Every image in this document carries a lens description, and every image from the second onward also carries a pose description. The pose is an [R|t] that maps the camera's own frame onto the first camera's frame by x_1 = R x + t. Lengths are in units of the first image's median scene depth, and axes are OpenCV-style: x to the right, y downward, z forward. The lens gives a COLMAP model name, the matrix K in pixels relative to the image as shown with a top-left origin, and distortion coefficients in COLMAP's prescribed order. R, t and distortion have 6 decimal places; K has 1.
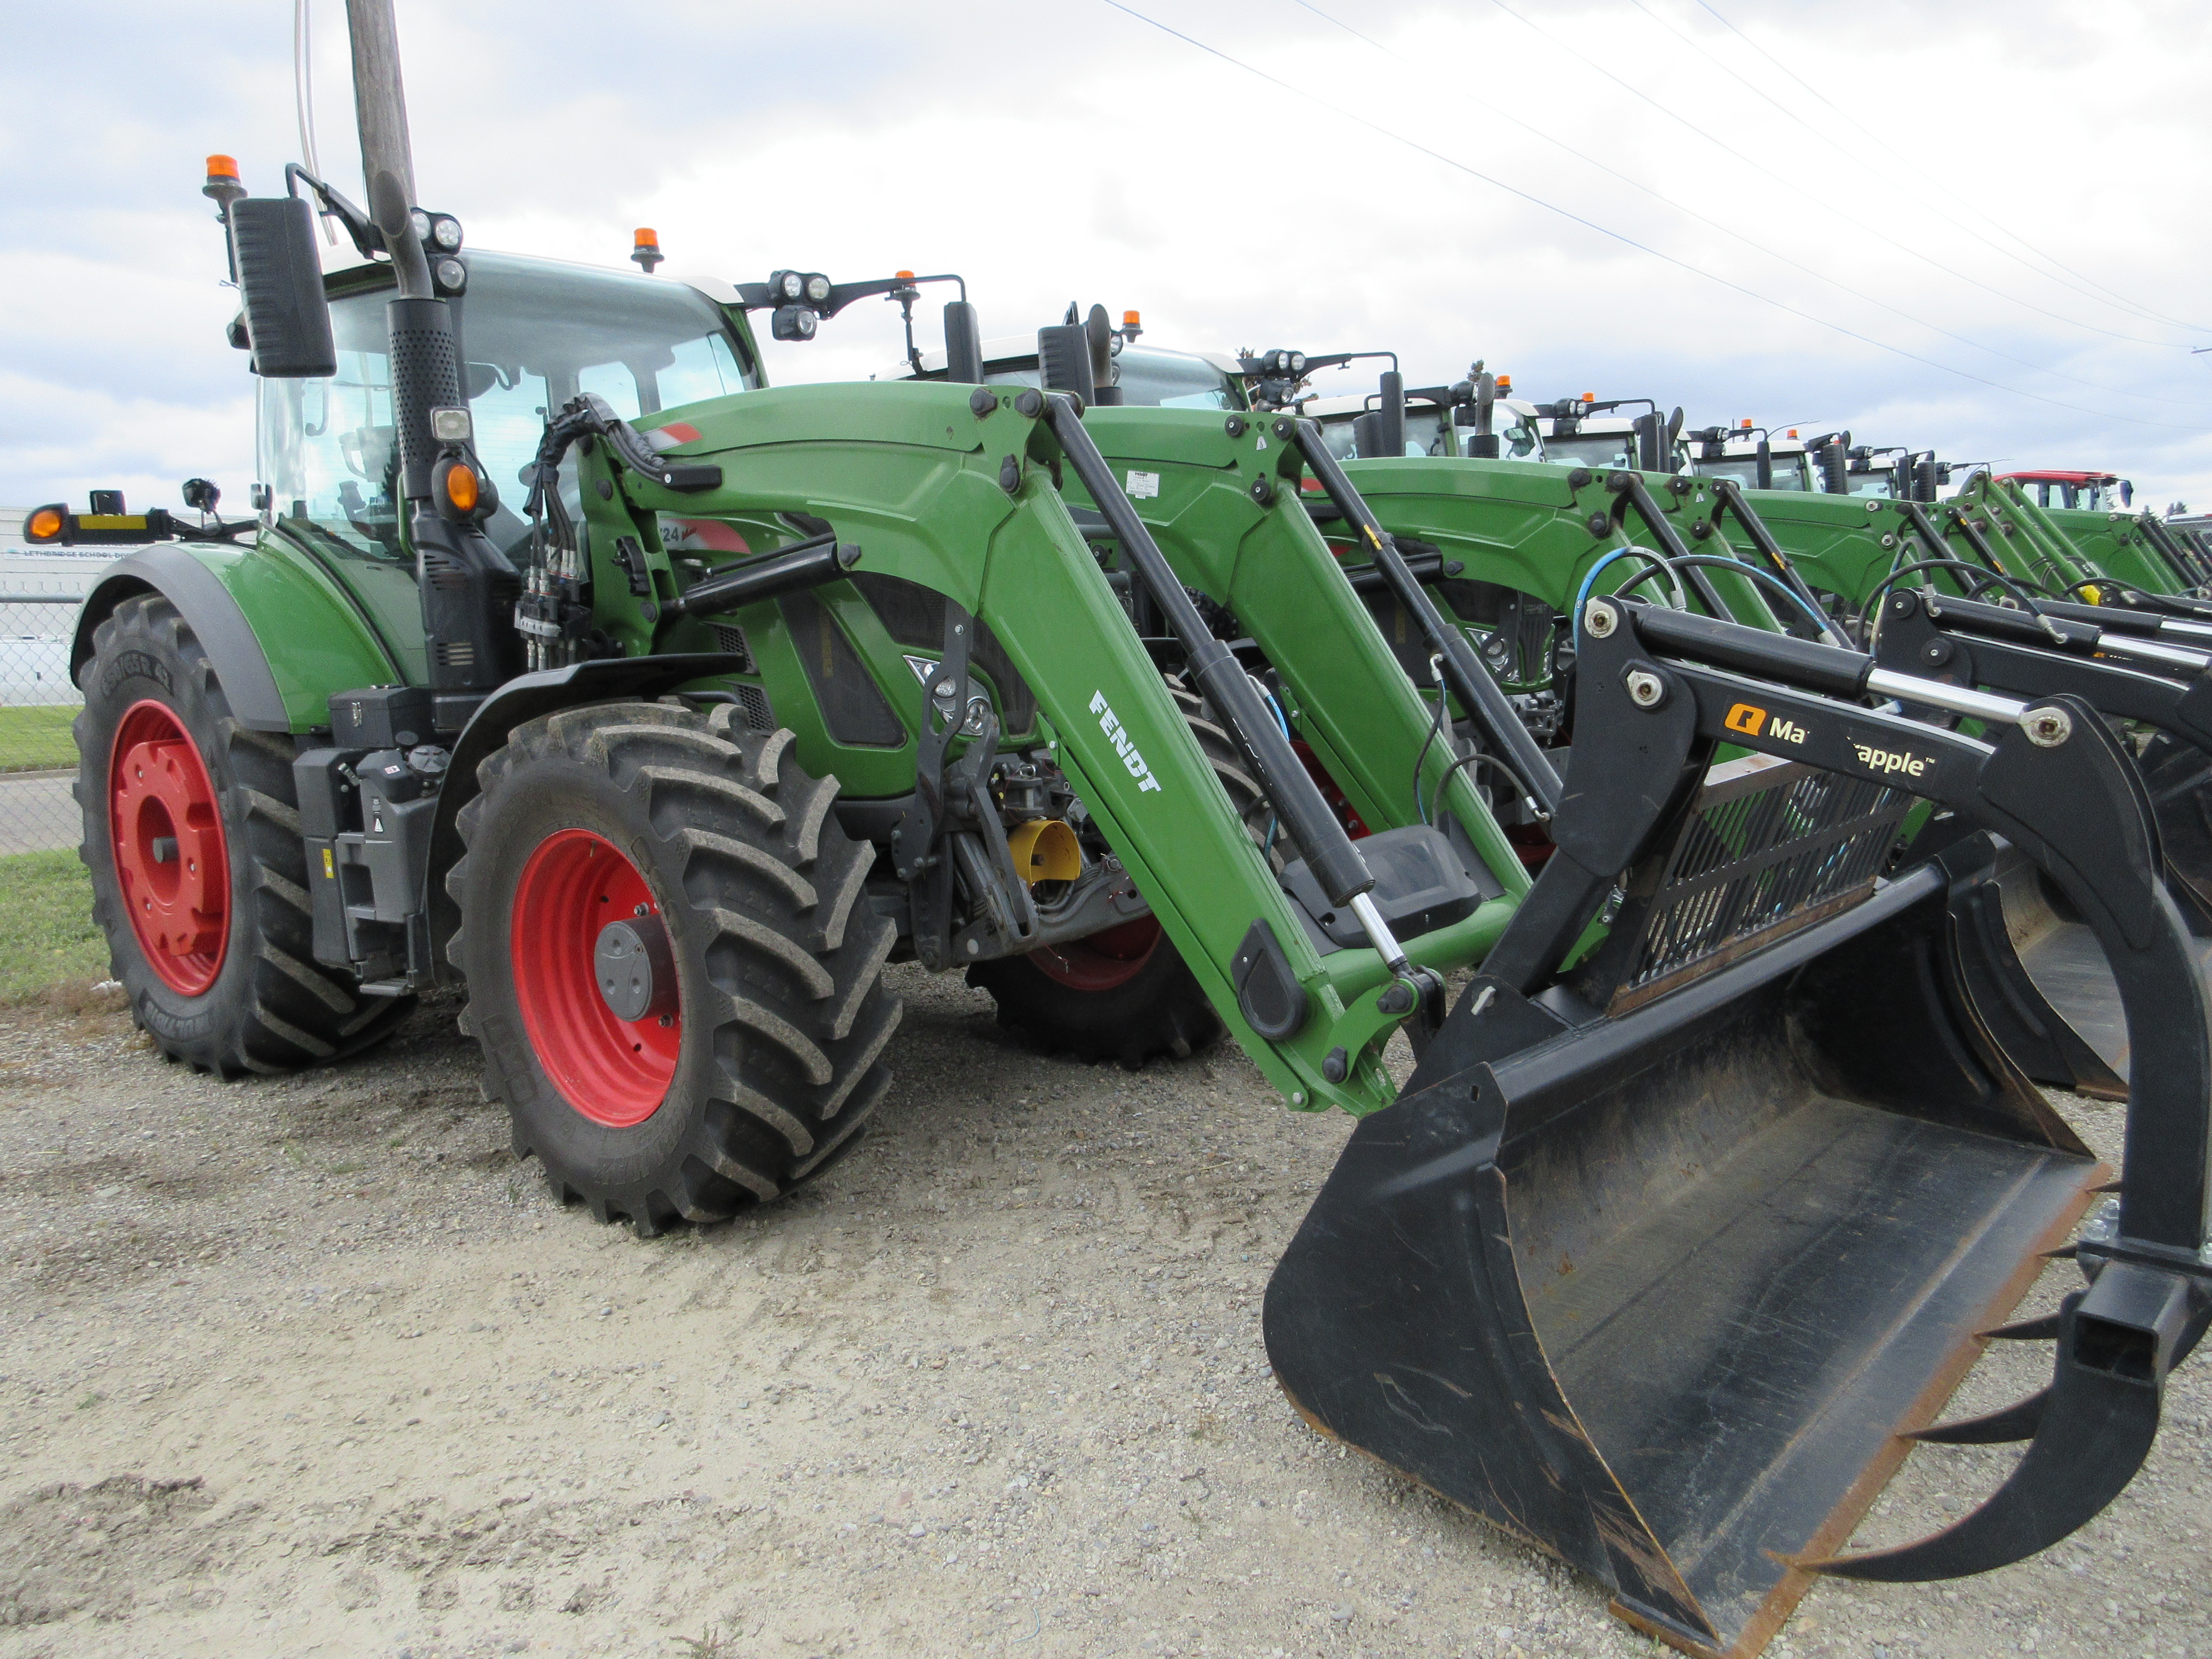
lens RADIAL K [[1648.4, 0, 1100.8], [0, 1648.4, 830.8], [0, 0, 1]] dist [-0.001494, 0.007139]
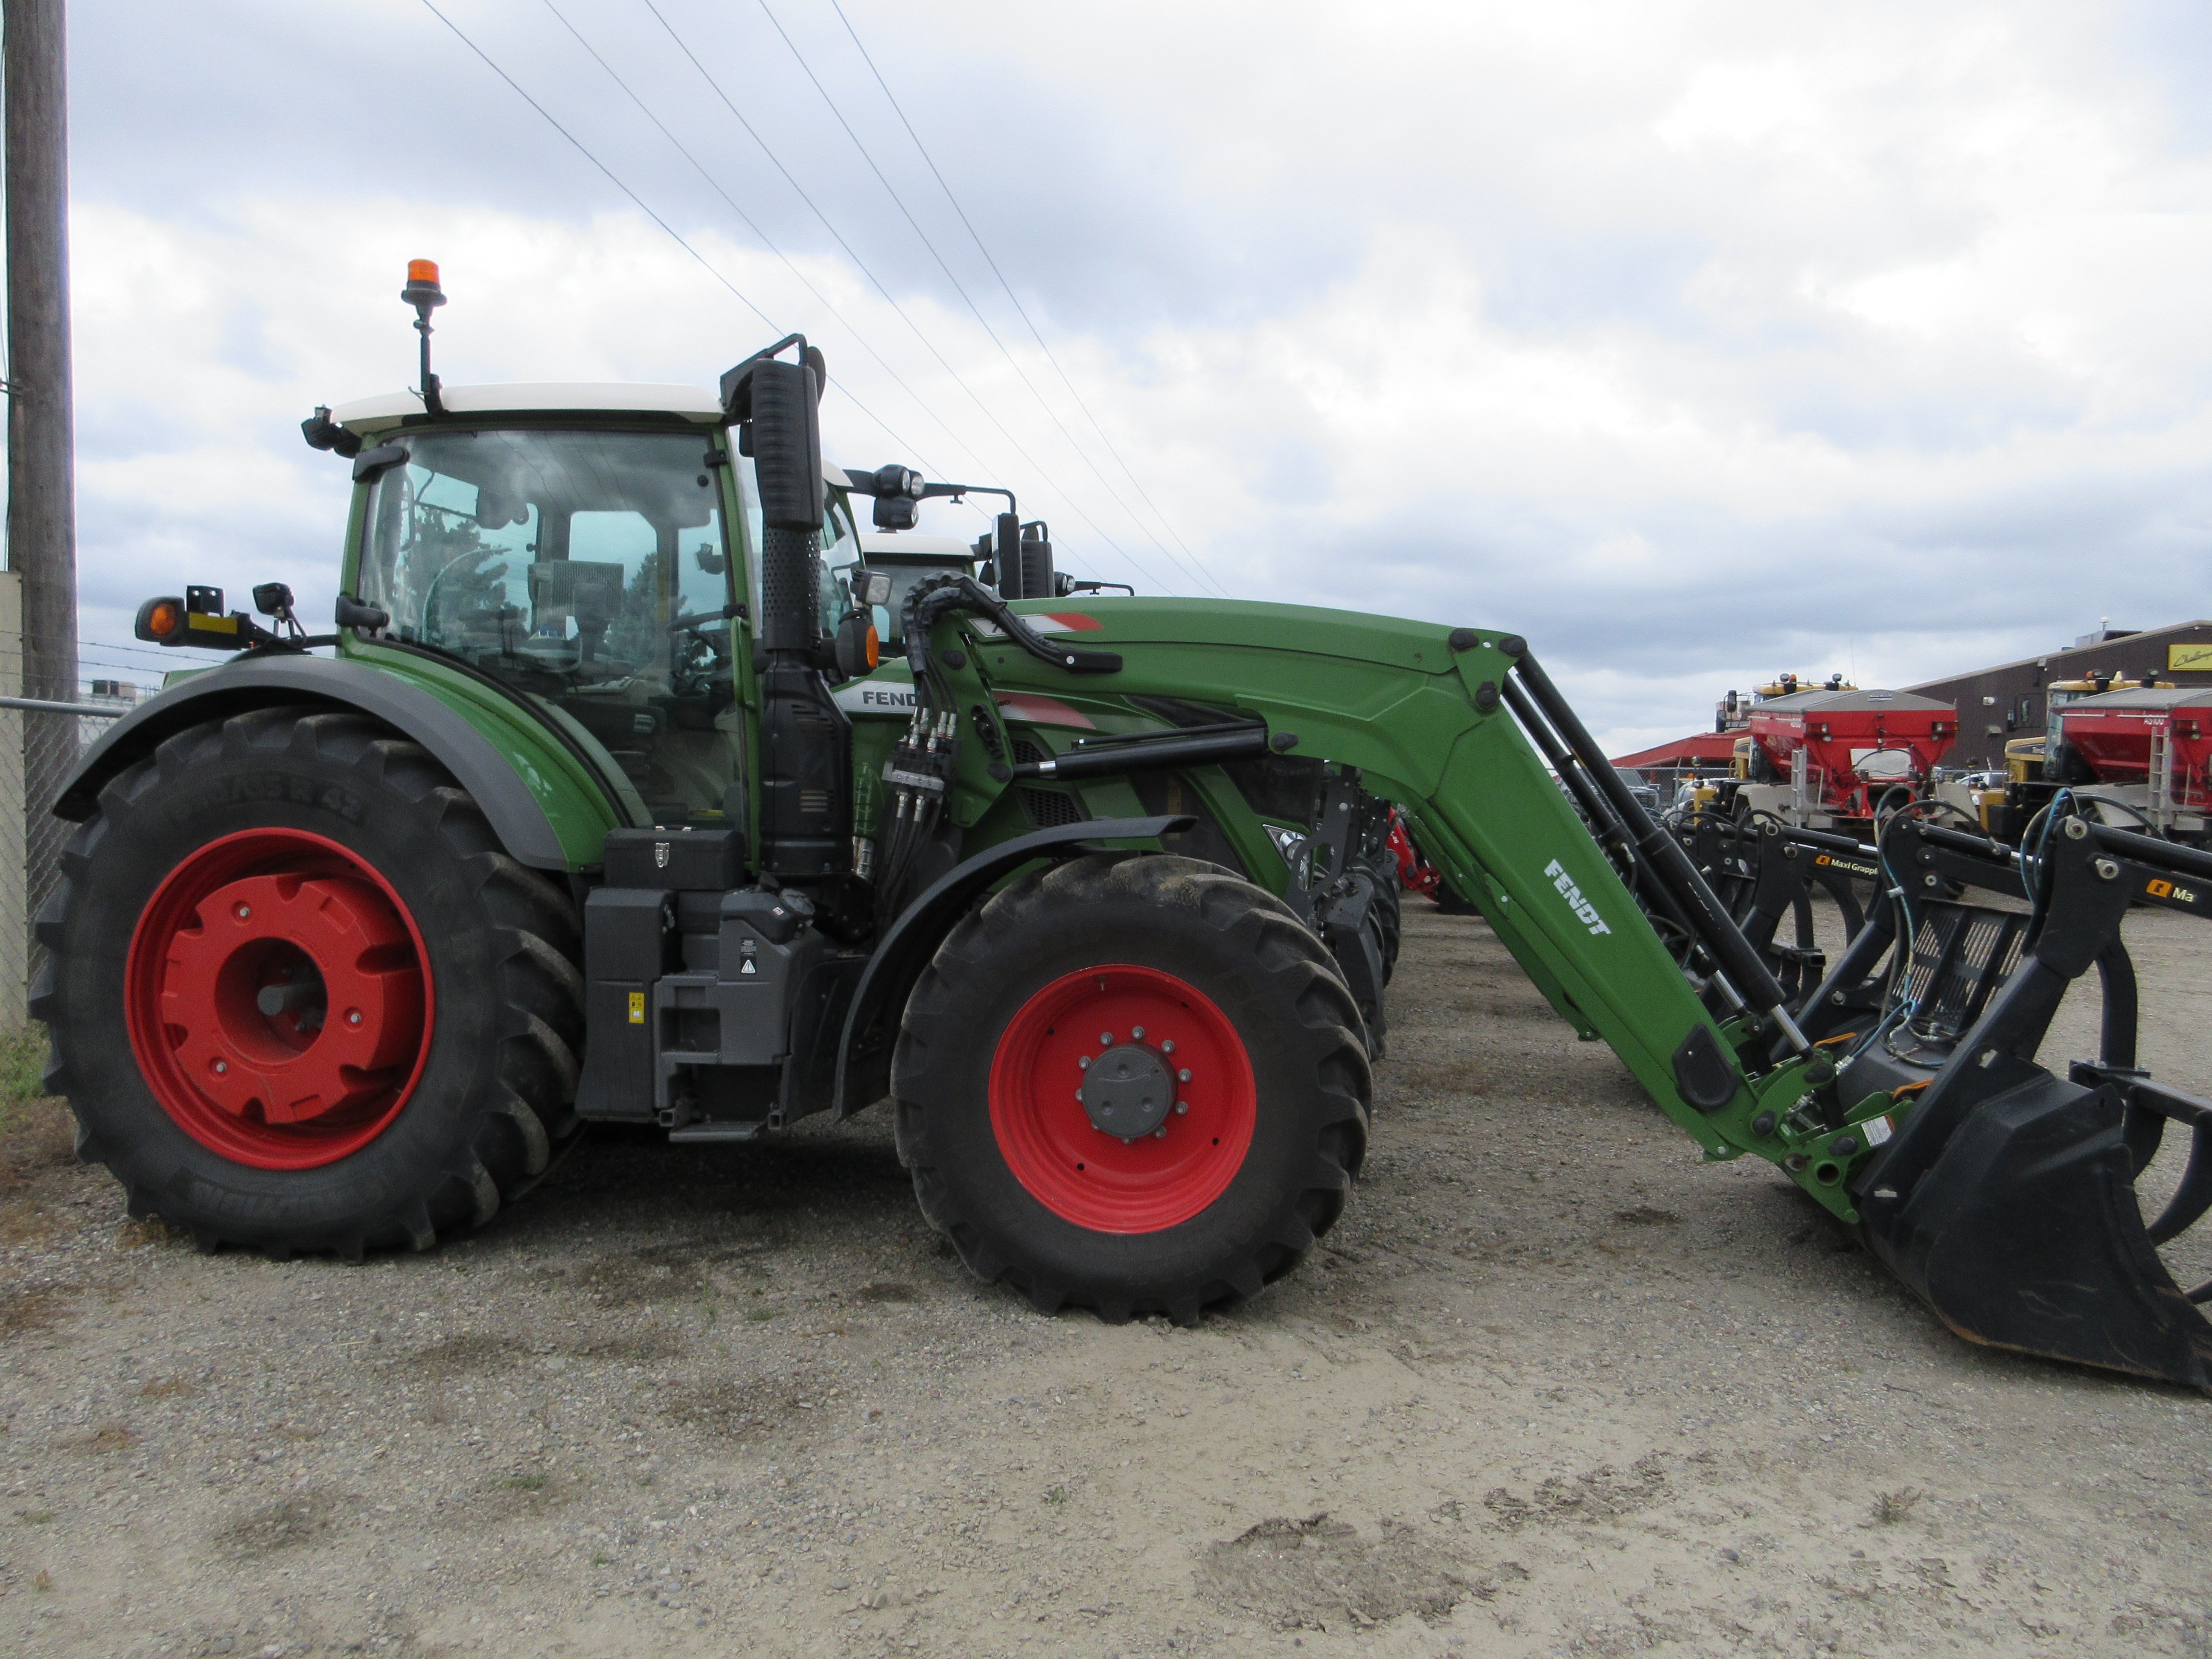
lens RADIAL K [[1648.4, 0, 1111.2], [0, 1648.4, 824.3], [0, 0, 1]] dist [-0.001494, 0.007139]
pose [[0.854039, 0.049432, 0.517856, -0.840109], [0.011614, 0.993415, -0.113980, 0.030084], [-0.520080, 0.103358, 0.847841, 0.032332]]
